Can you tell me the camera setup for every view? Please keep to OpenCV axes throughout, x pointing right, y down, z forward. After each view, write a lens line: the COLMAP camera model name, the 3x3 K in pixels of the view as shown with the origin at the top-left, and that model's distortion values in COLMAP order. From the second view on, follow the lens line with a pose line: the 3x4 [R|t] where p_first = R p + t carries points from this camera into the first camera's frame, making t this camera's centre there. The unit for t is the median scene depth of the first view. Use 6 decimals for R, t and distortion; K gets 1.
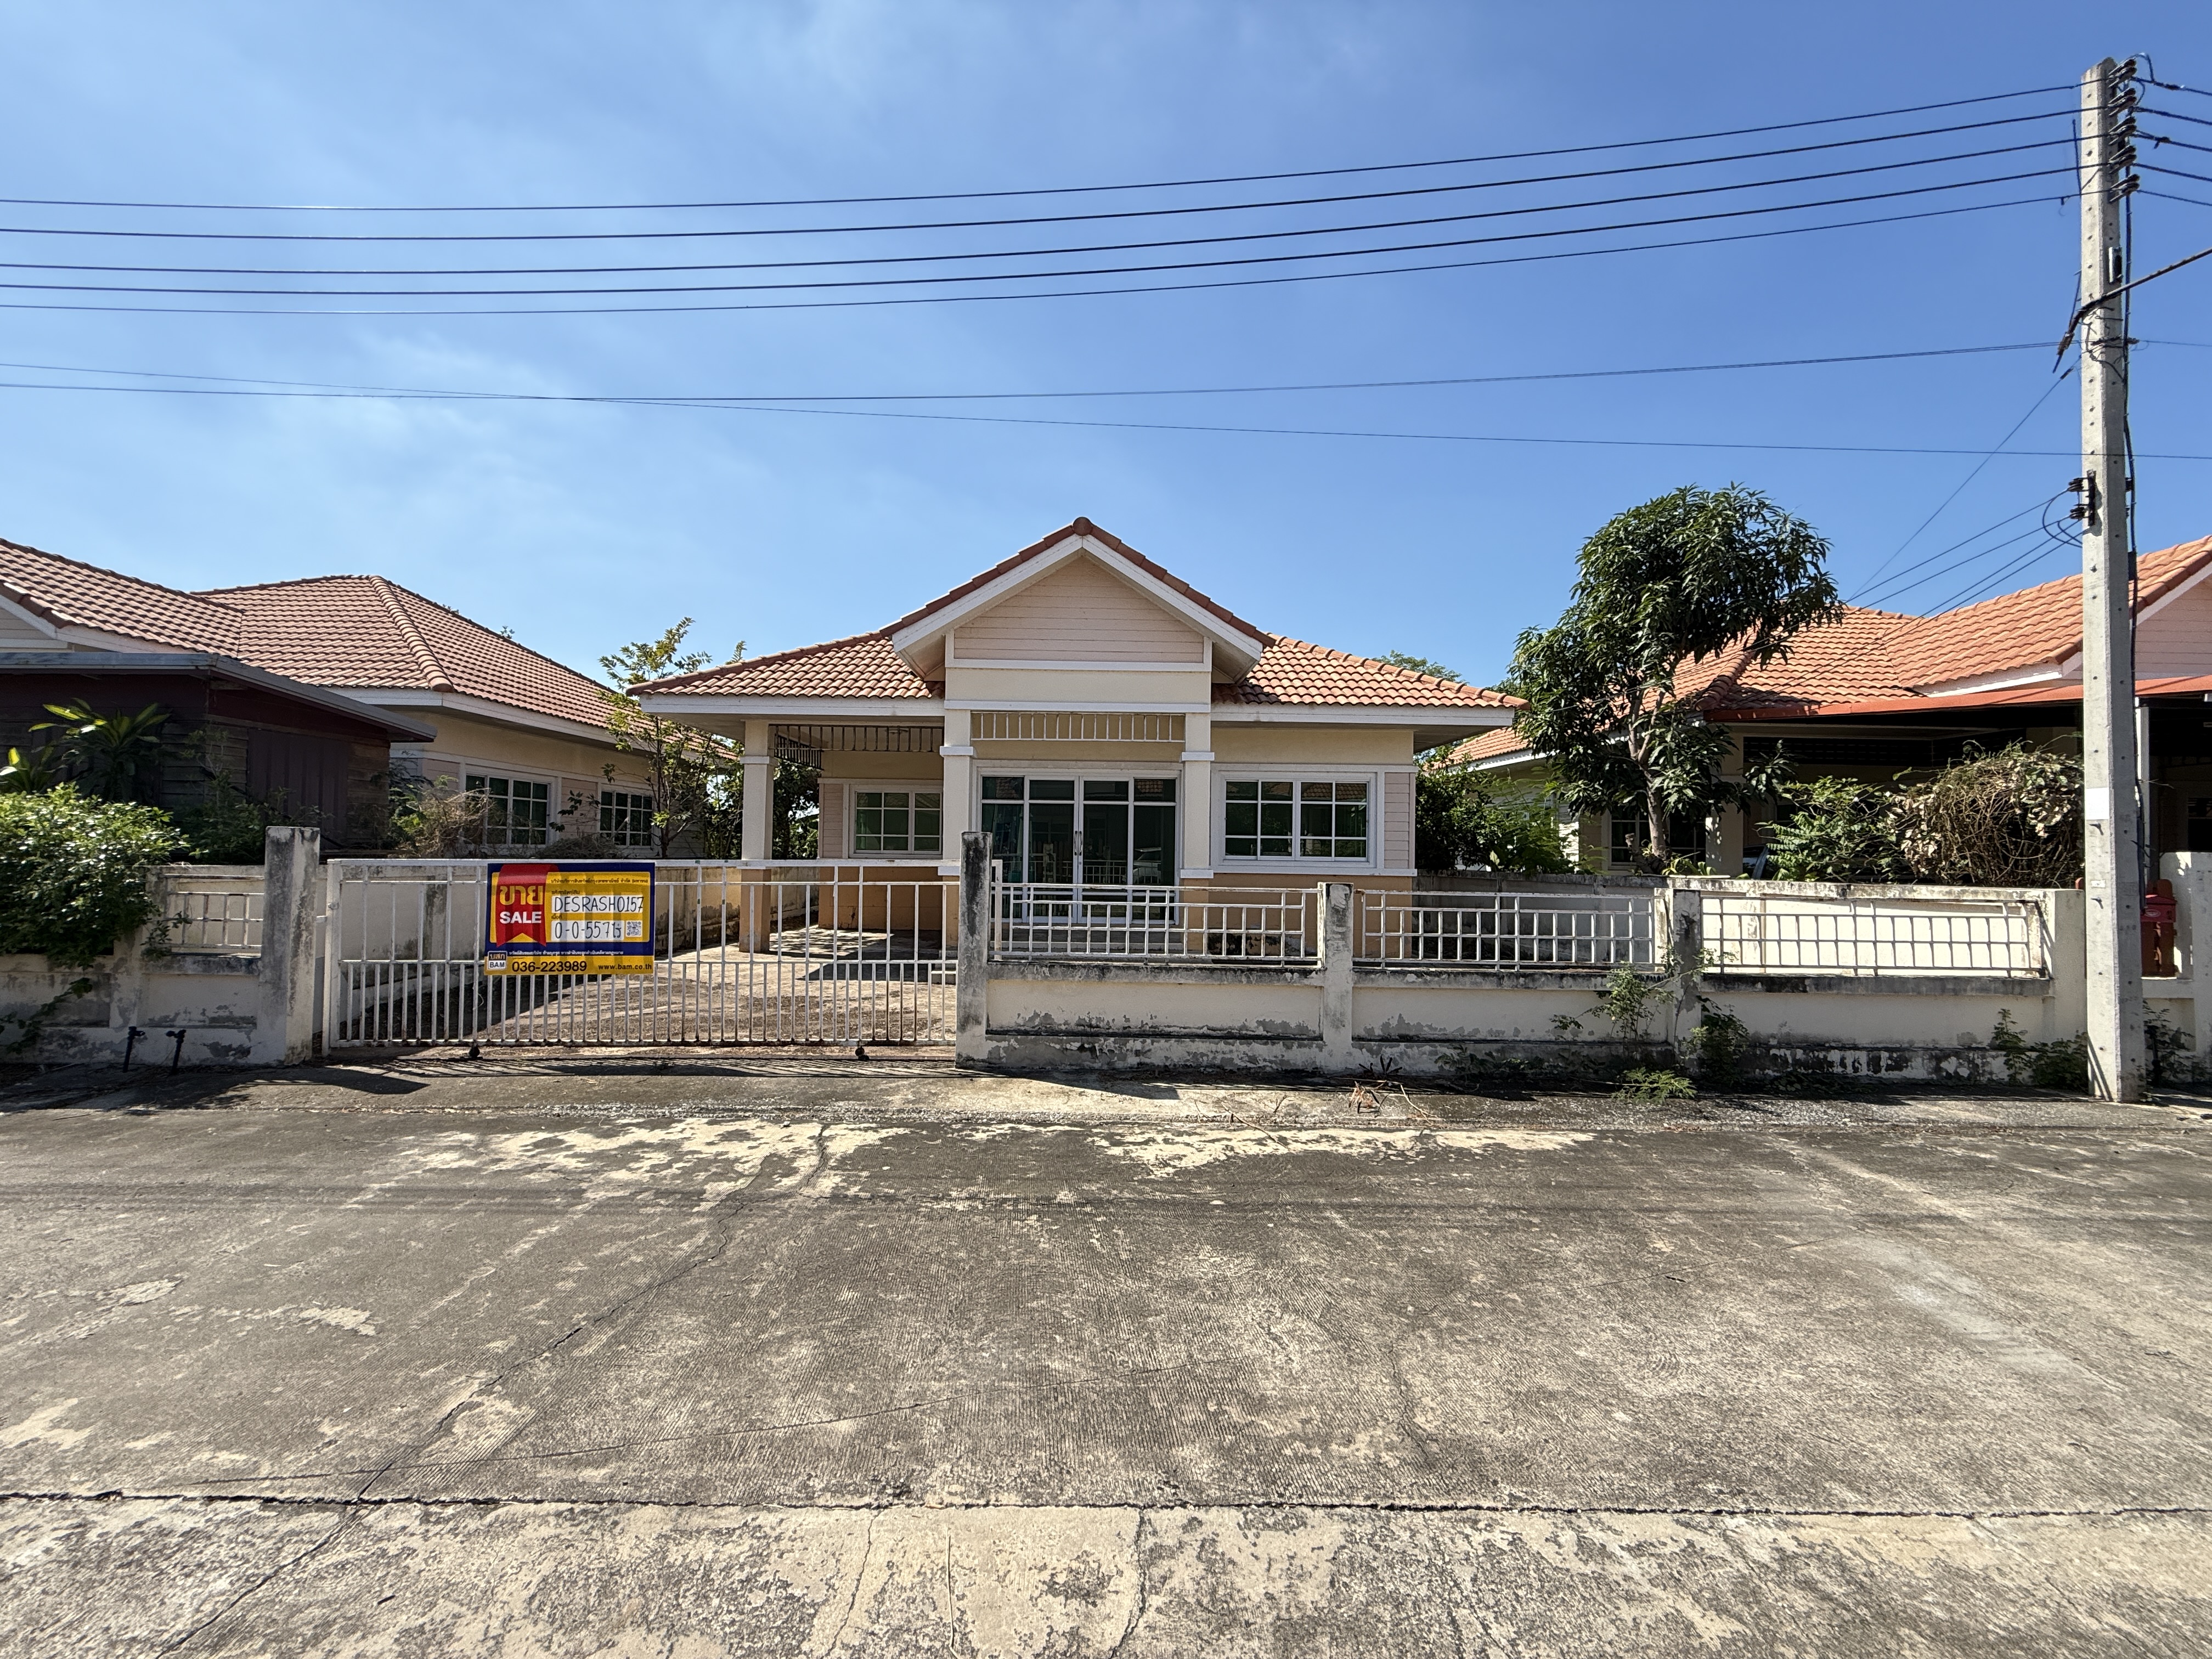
lens RADIAL K [[878.5, 0, 1100.9], [0, 878.5, 829.0], [0, 0, 1]] dist [0.001068, -0.000545]
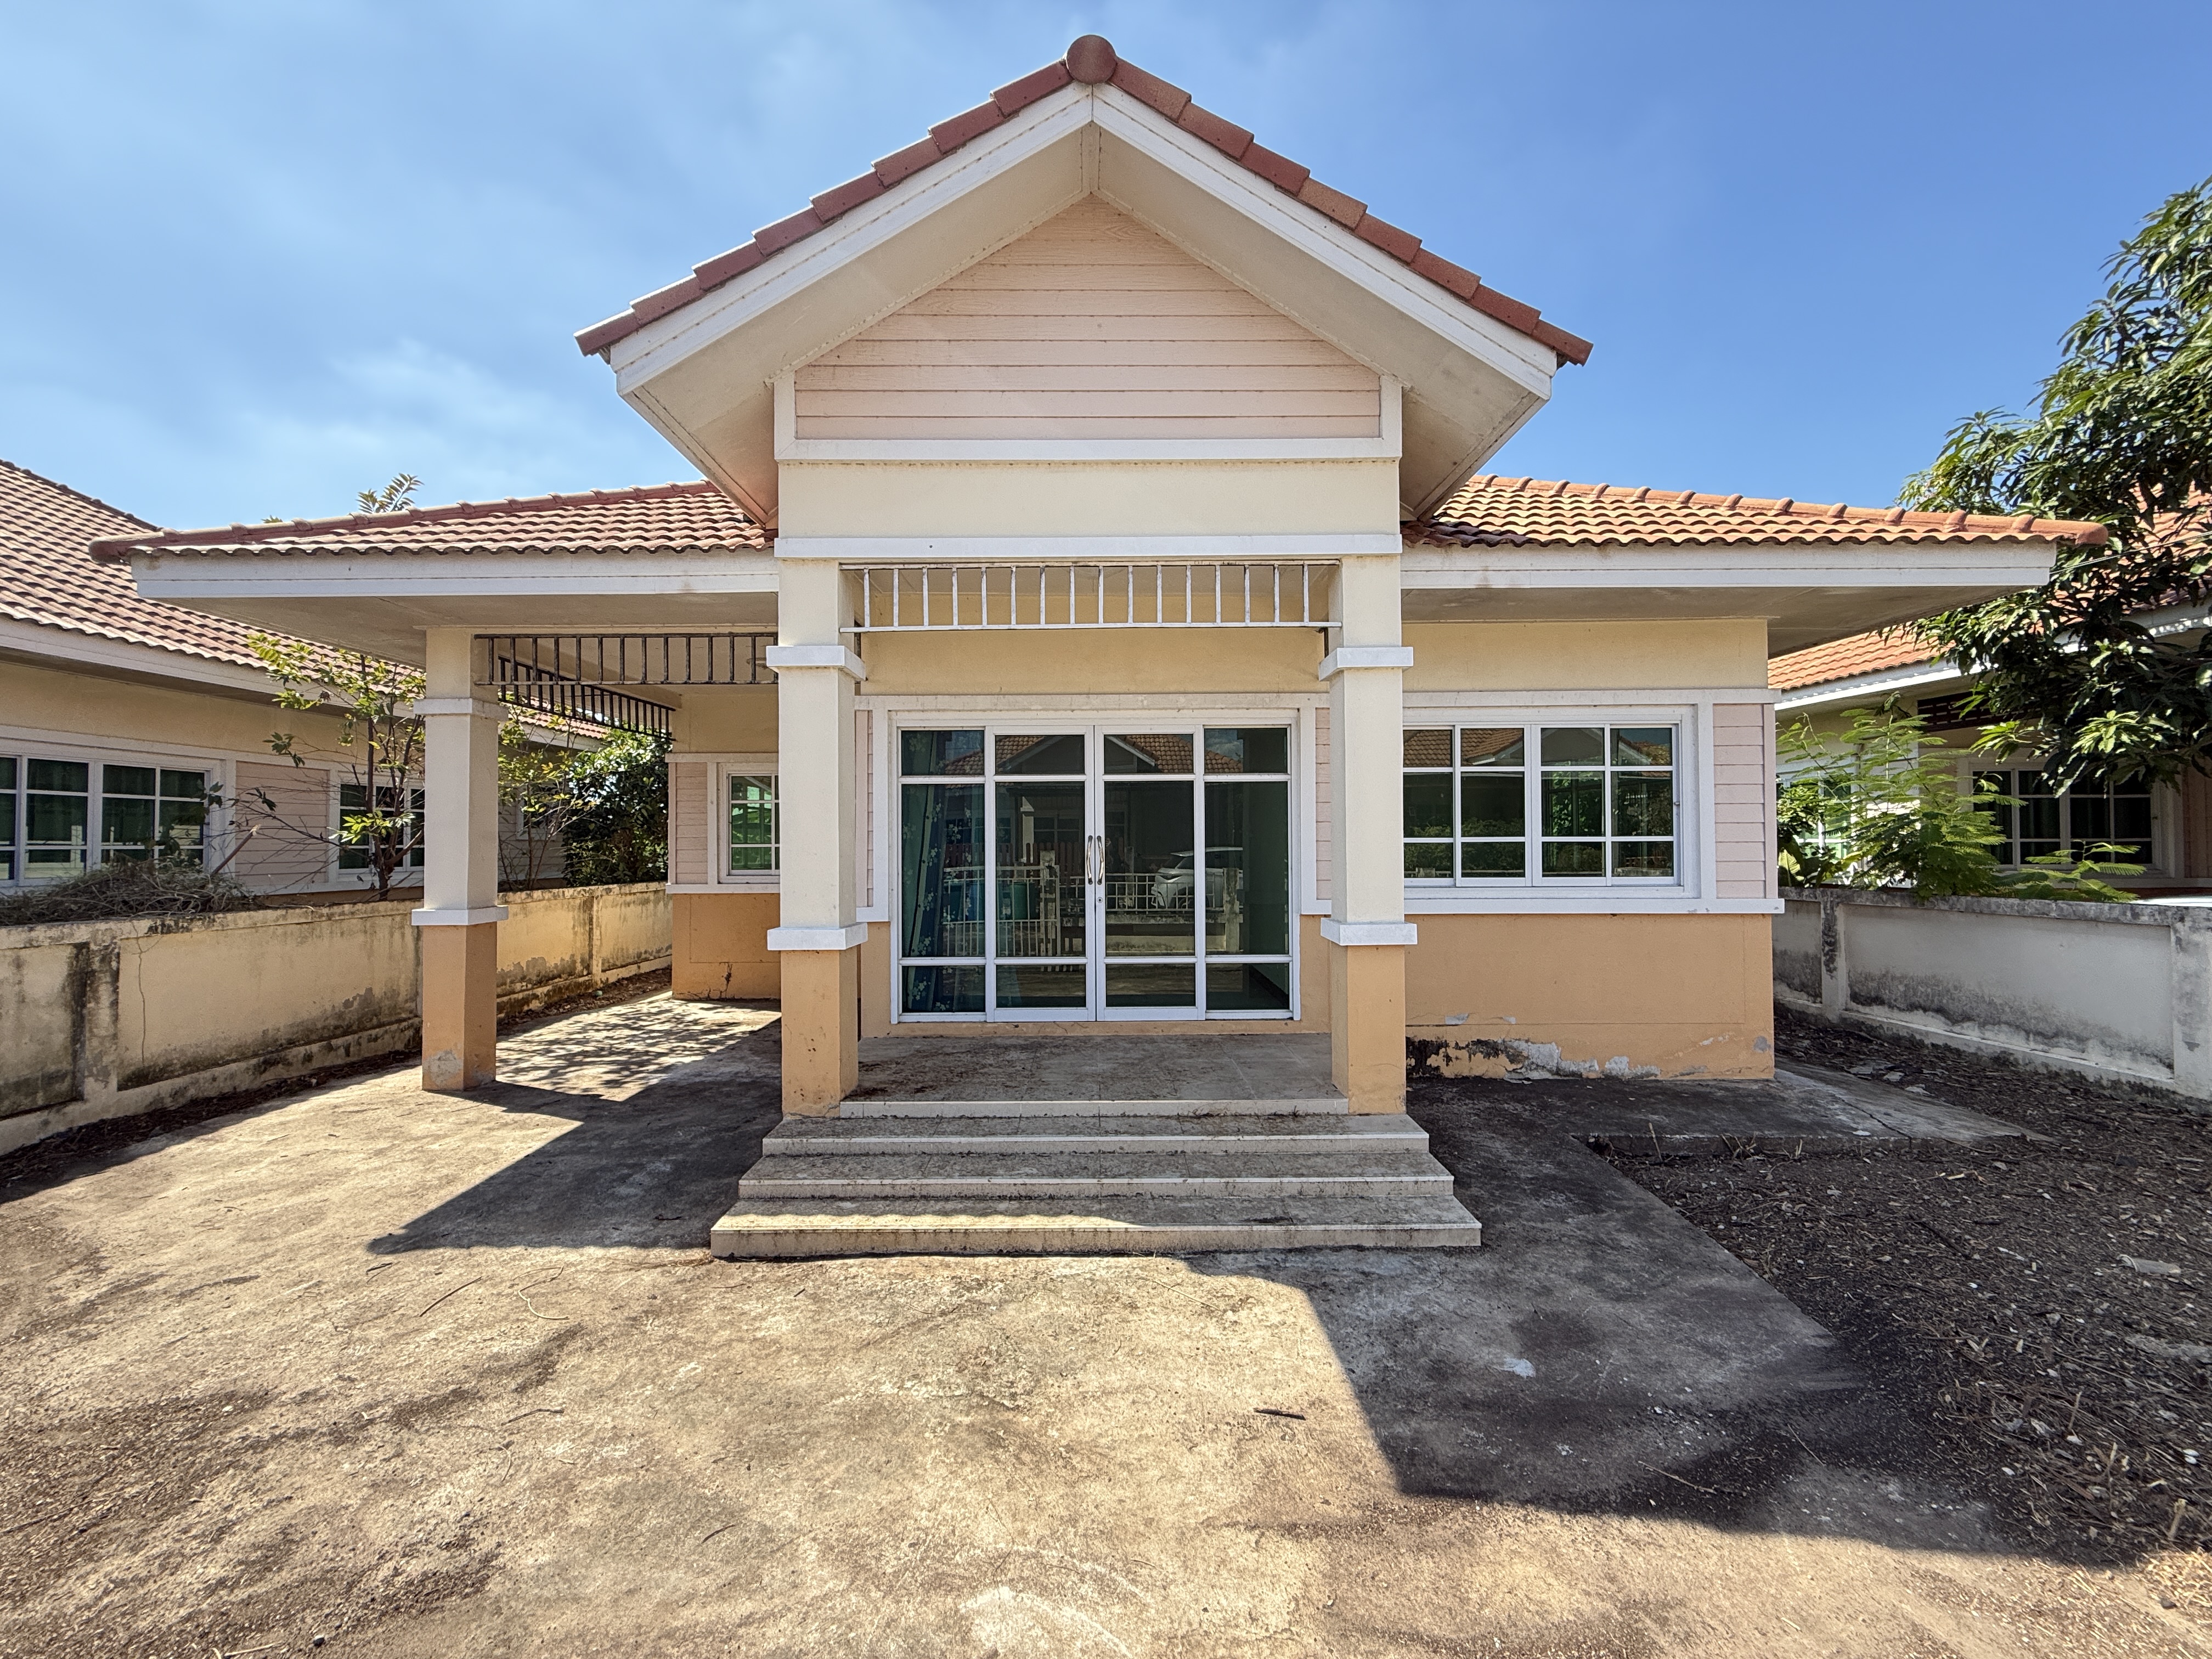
lens RADIAL K [[878.5, 0, 1100.9], [0, 878.5, 829.0], [0, 0, 1]] dist [0.001068, -0.000545]
pose [[0.999676, -0.020393, -0.015239, -0.027605], [0.020509, 0.999762, 0.007483, -0.009233], [0.015083, -0.007793, 0.999856, 0.955232]]
